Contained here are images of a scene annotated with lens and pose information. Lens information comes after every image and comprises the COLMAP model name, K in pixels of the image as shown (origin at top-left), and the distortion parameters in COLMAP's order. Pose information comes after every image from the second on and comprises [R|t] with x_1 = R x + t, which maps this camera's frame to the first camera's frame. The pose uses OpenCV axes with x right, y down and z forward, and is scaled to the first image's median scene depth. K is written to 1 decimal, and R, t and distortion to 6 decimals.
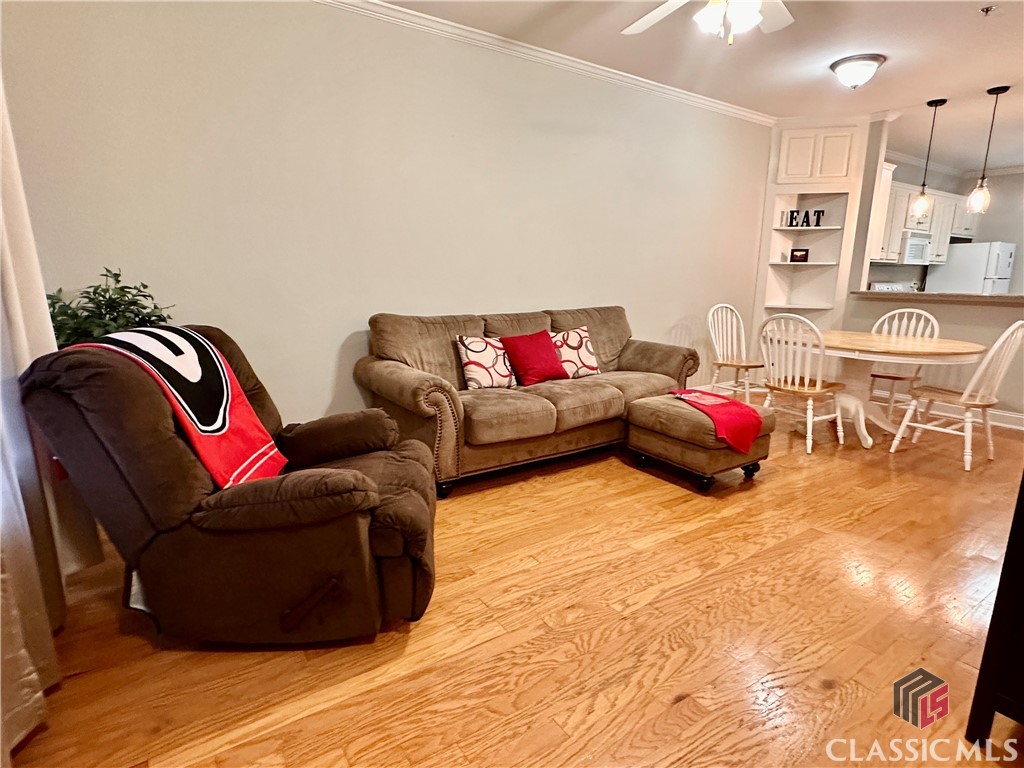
lens RADIAL K [[540.0, 0, 512.0], [0, 540.0, 384.0], [0, 0, 1]] dist [-0.001470, -0.000897]
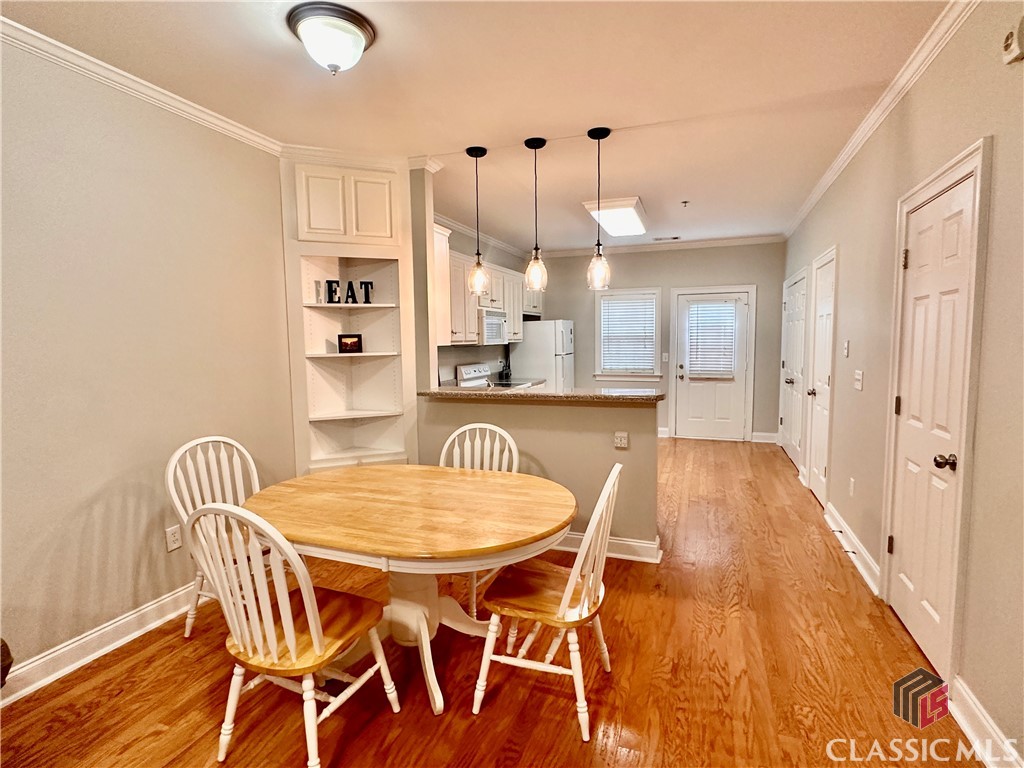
lens RADIAL K [[515.4, 0, 512.0], [0, 515.4, 384.0], [0, 0, 1]] dist [-0.000720, 0.000191]
pose [[0.807819, -0.074857, 0.584658, 0.313826], [0.143261, 0.987094, -0.071560, -0.110275], [-0.571756, 0.141566, 0.808117, 0.353666]]
